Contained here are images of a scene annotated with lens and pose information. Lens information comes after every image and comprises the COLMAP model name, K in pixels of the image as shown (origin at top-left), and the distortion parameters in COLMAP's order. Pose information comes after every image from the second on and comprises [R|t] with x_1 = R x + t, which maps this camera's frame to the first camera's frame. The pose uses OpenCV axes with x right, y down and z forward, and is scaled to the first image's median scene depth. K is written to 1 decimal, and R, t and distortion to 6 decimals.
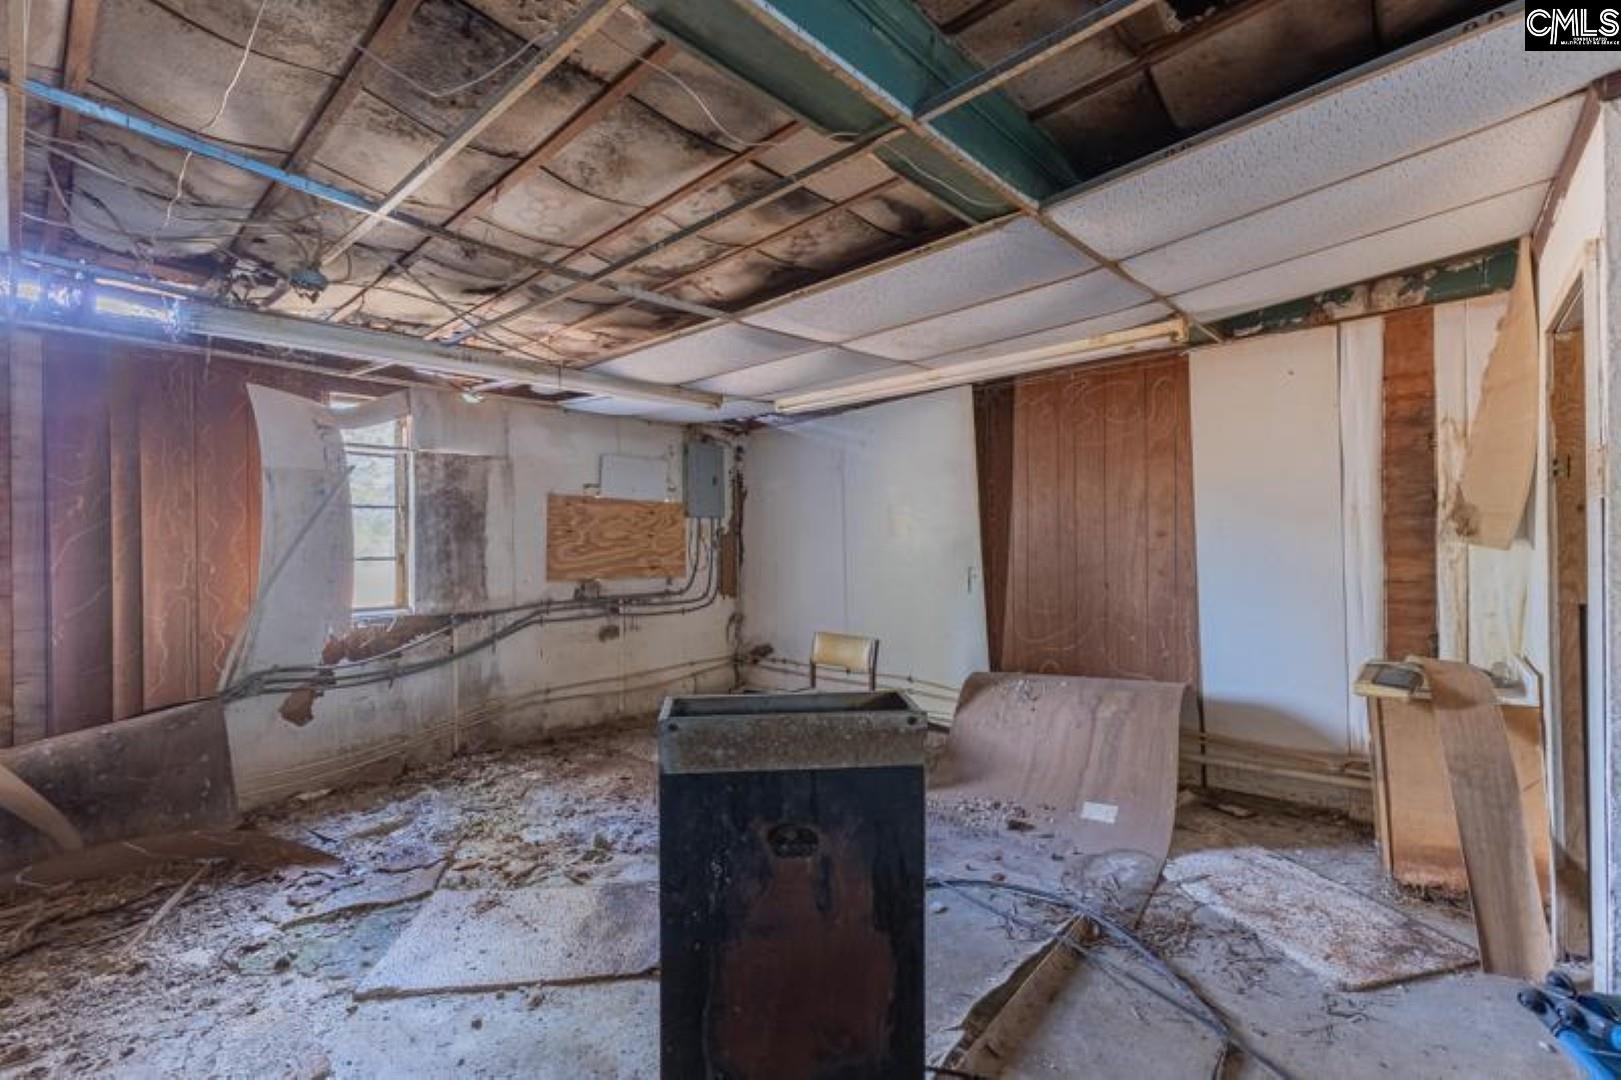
lens RADIAL K [[699.7, 0, 809.0], [0, 699.7, 537.5], [0, 0, 1]] dist [0.000105, 0.000556]
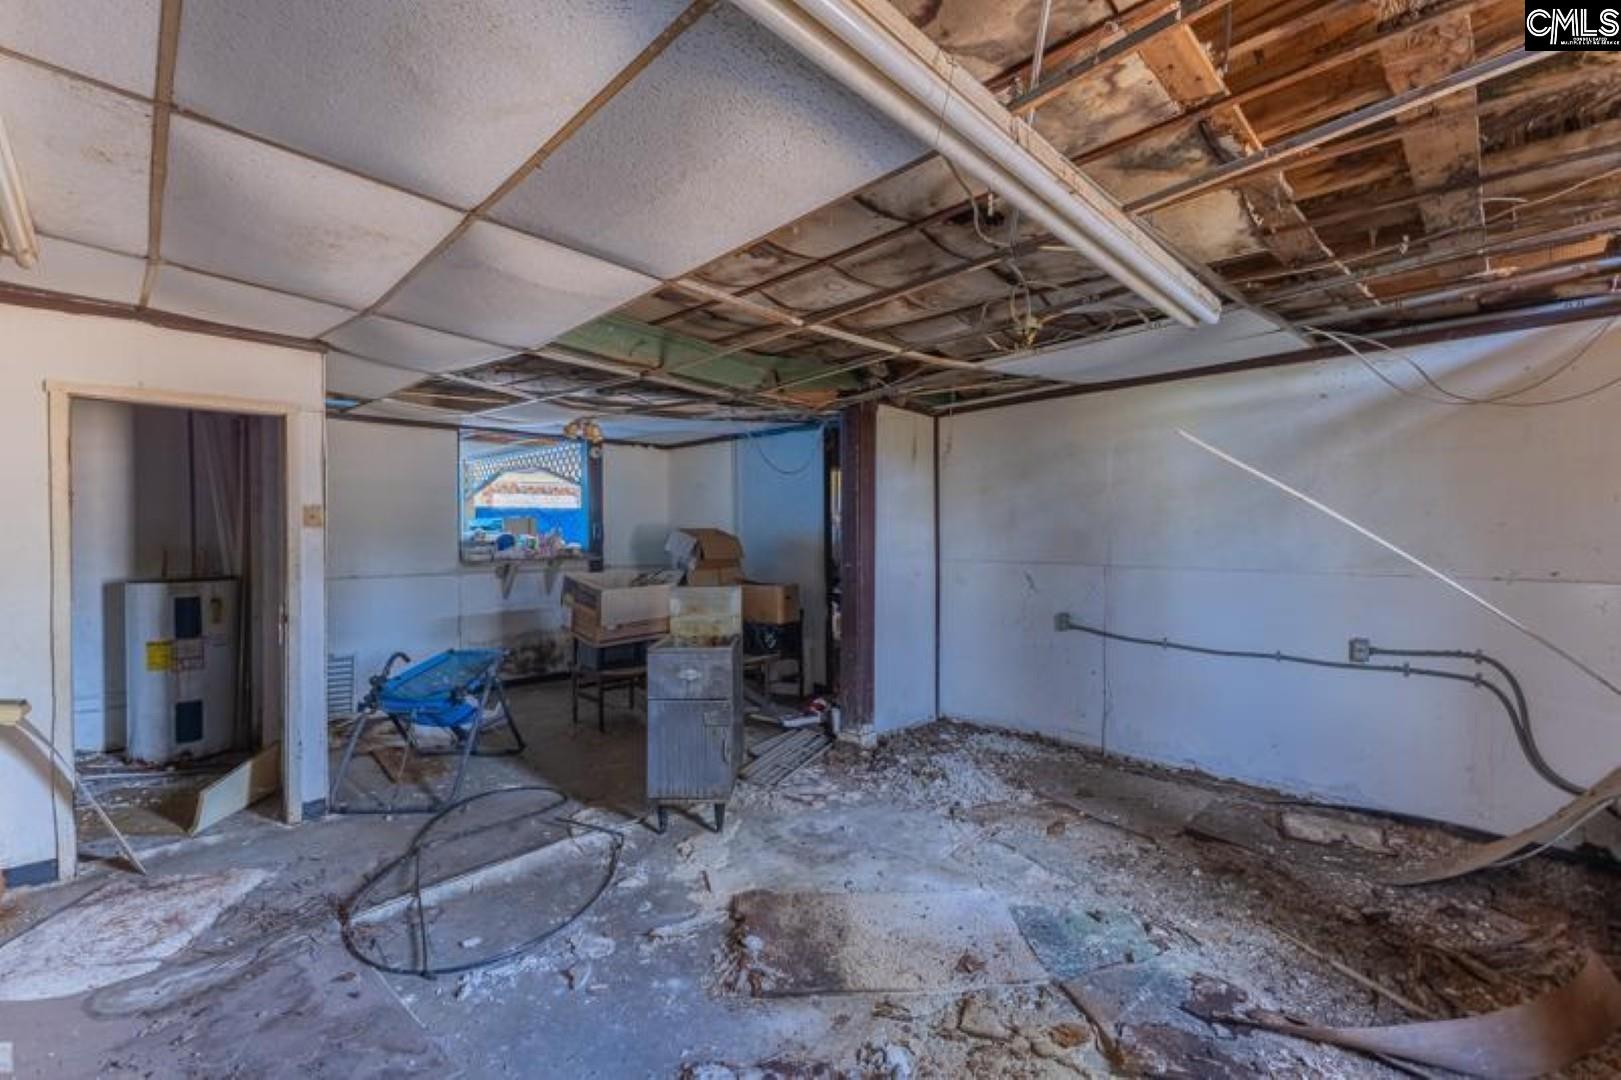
lens RADIAL K [[699.7, 0, 812.6], [0, 699.7, 538.3], [0, 0, 1]] dist [0.000105, 0.000556]
pose [[-0.998295, 0.016277, 0.056062, -0.358608], [0.016260, 0.999868, -0.000765, -0.000886], [-0.056067, 0.000148, -0.998427, 2.062059]]
